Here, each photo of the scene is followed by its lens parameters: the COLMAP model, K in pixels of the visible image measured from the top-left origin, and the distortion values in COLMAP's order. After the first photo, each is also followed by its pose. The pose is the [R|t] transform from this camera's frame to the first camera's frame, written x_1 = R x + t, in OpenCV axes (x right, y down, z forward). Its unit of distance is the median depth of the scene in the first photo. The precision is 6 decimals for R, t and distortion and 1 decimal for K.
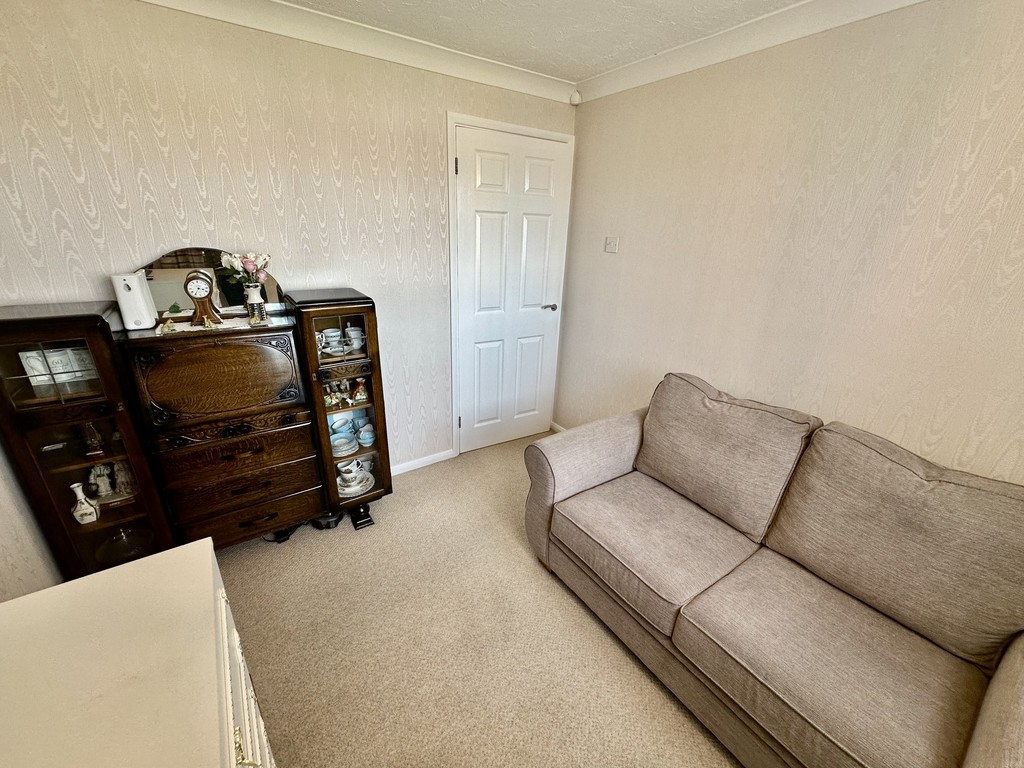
lens RADIAL K [[408.9, 0, 510.5], [0, 408.9, 381.6], [0, 0, 1]] dist [-0.001664, 0.000529]
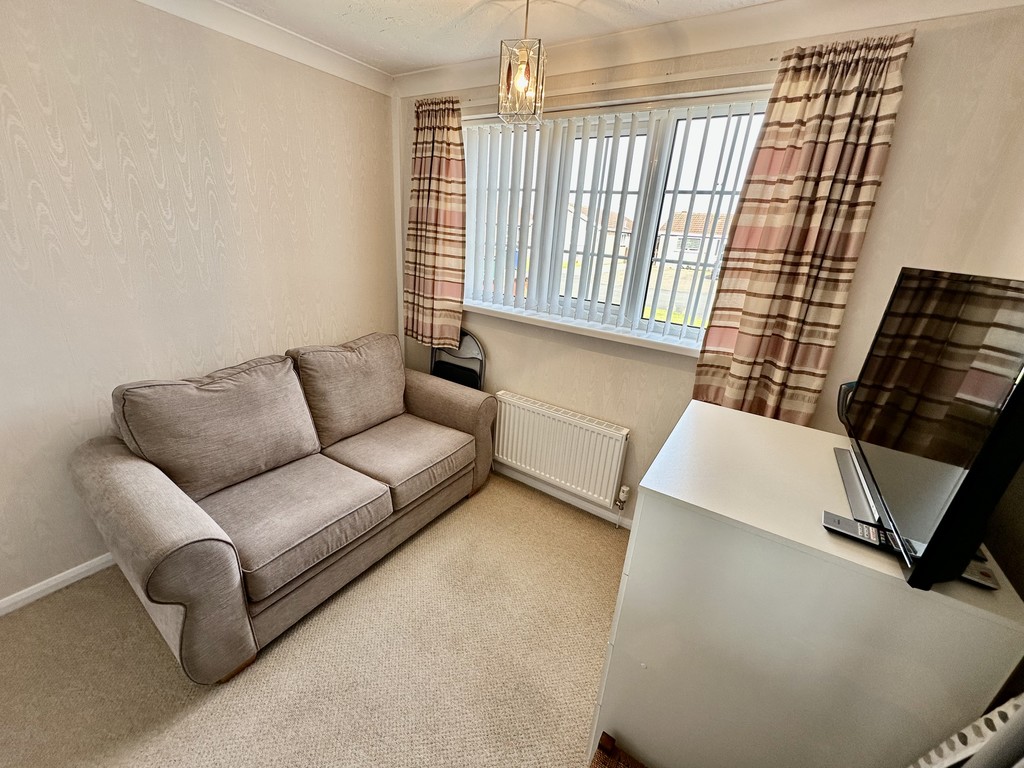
lens RADIAL K [[408.9, 0, 510.5], [0, 408.9, 381.6], [0, 0, 1]] dist [-0.001664, 0.000529]
pose [[-0.366736, -0.374721, 0.851521, -0.651287], [0.263094, 0.836158, 0.481270, -0.263161], [-0.892348, 0.400530, -0.208063, 0.622402]]
